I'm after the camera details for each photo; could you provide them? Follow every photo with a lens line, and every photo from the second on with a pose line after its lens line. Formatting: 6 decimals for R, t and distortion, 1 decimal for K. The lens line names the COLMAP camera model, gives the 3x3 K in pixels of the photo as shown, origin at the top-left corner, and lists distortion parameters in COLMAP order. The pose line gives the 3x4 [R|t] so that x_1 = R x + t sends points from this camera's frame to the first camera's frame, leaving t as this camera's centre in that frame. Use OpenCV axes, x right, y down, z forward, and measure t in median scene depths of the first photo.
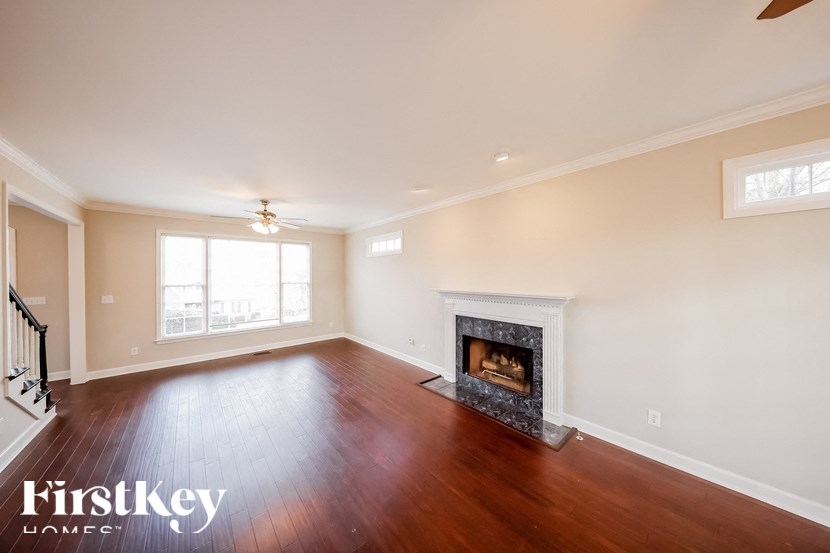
lens RADIAL K [[262.9, 0, 409.3], [0, 262.9, 277.4], [0, 0, 1]] dist [0.000331, 0.000010]
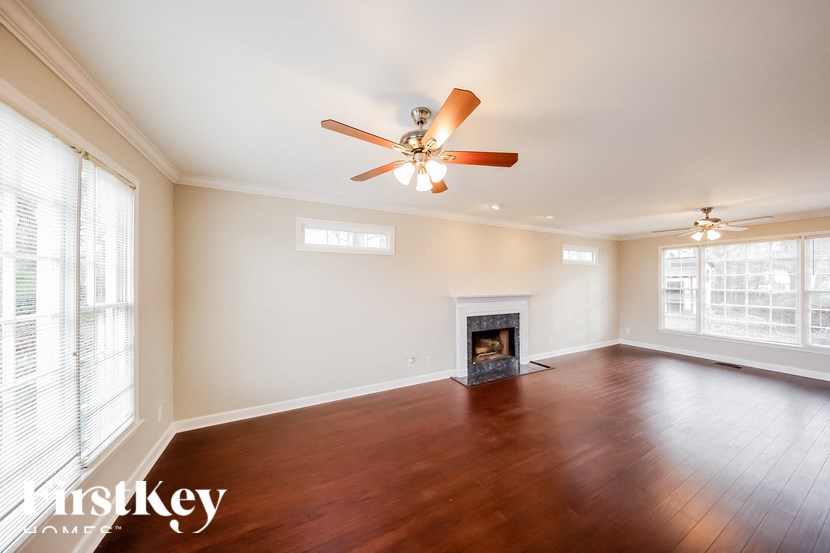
lens RADIAL K [[262.9, 0, 411.7], [0, 262.9, 278.2], [0, 0, 1]] dist [0.000331, 0.000010]
pose [[0.234313, 0.002110, 0.972159, -1.068335], [0.002463, 0.999993, -0.002764, -0.026601], [-0.972158, 0.003042, 0.234307, 1.023192]]
